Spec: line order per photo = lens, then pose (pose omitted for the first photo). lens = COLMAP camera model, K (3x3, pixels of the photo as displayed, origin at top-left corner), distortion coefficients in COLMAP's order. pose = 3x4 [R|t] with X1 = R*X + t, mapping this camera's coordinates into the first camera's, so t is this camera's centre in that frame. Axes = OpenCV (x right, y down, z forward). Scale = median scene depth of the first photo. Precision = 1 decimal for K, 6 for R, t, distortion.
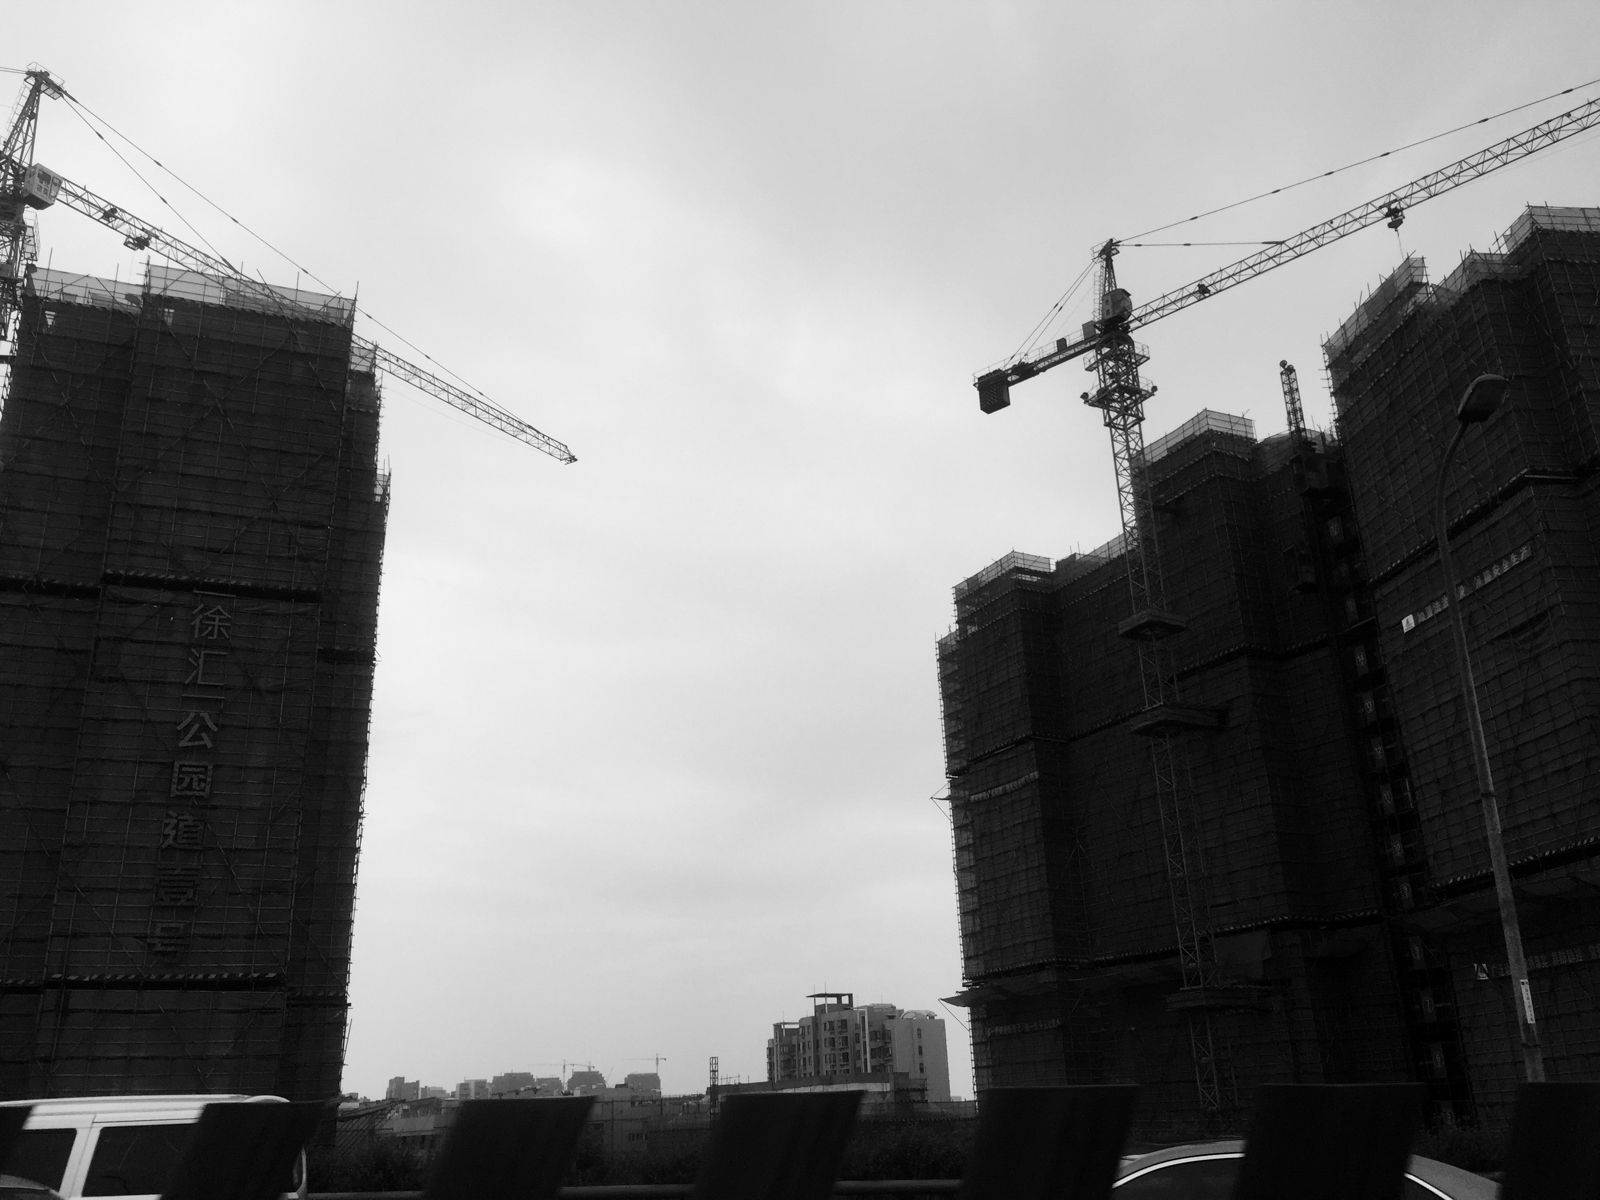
lens RADIAL K [[1354.3, 0, 799.7], [0, 1354.3, 576.7], [0, 0, 1]] dist [0.000611, -0.068049]
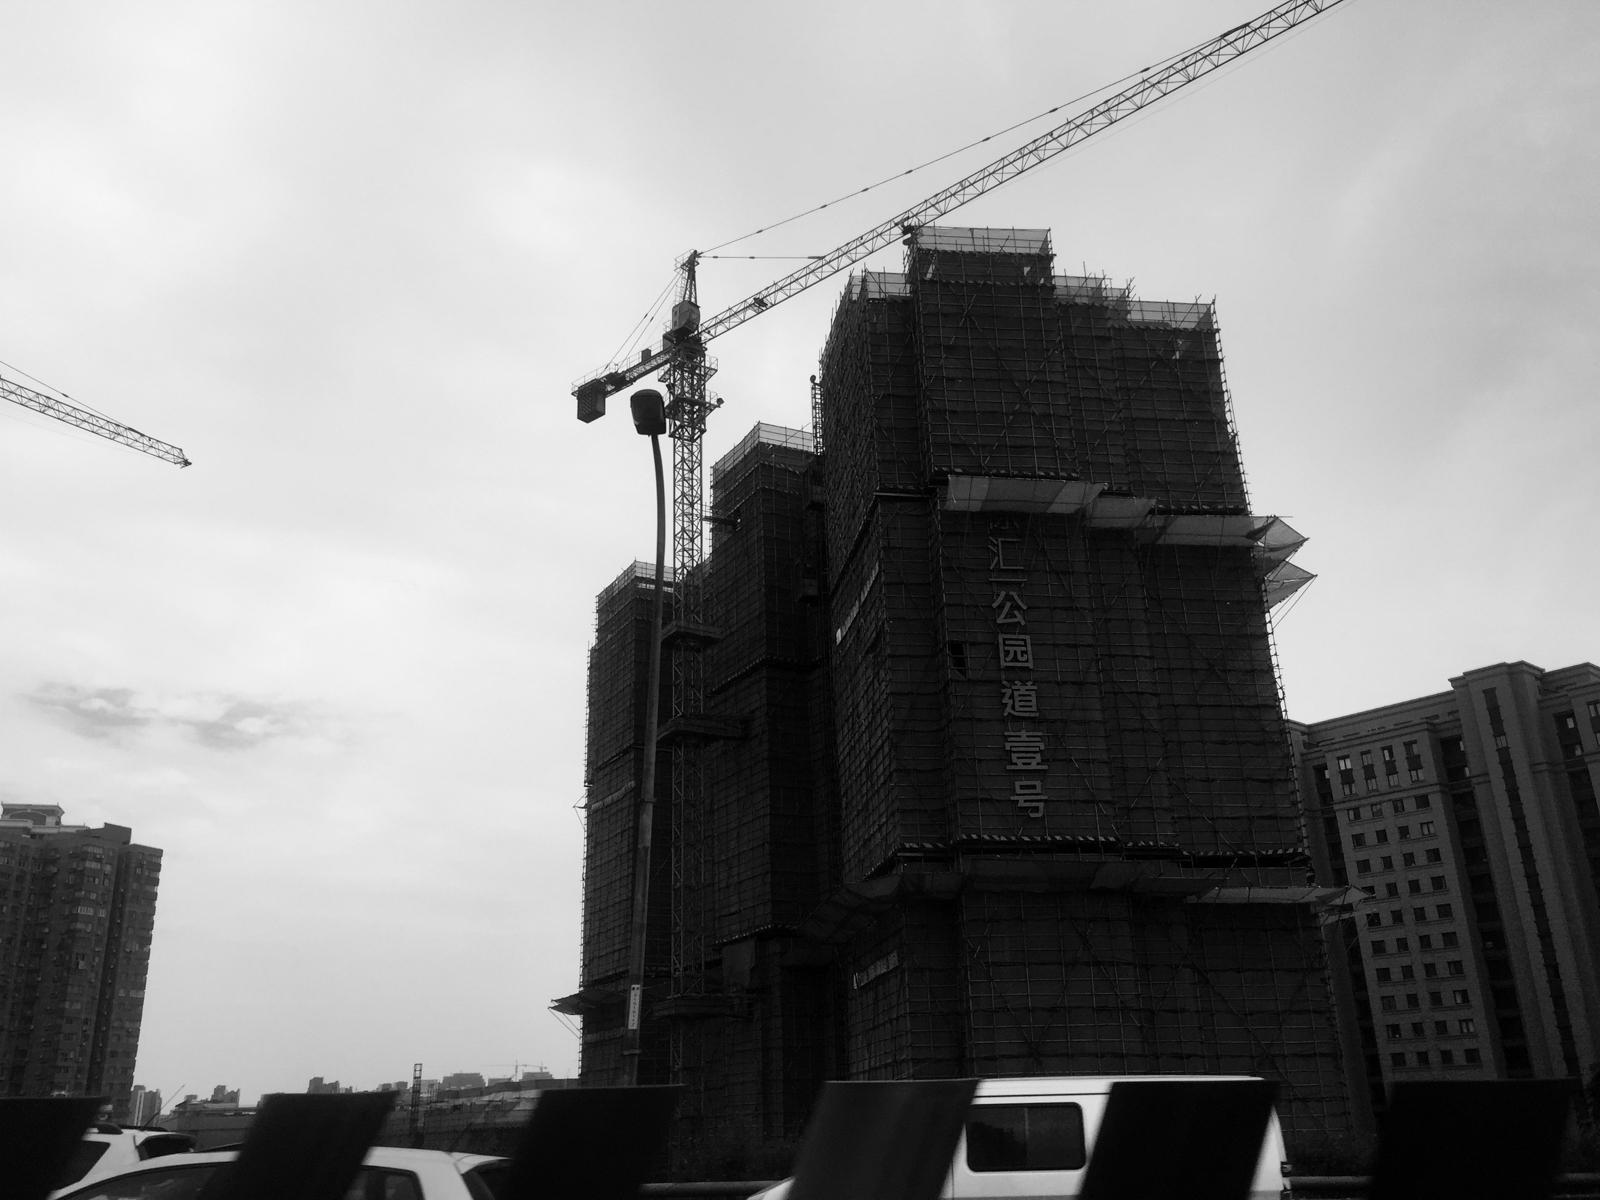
lens RADIAL K [[1352.3, 0, 799.4], [0, 1352.3, 600.4], [0, 0, 1]] dist [-0.000479, -0.012311]
pose [[0.997820, 0.006212, 0.065699, 0.251851], [-0.007144, 0.999877, 0.013968, -0.005196], [-0.065604, -0.014407, 0.997742, -0.008169]]
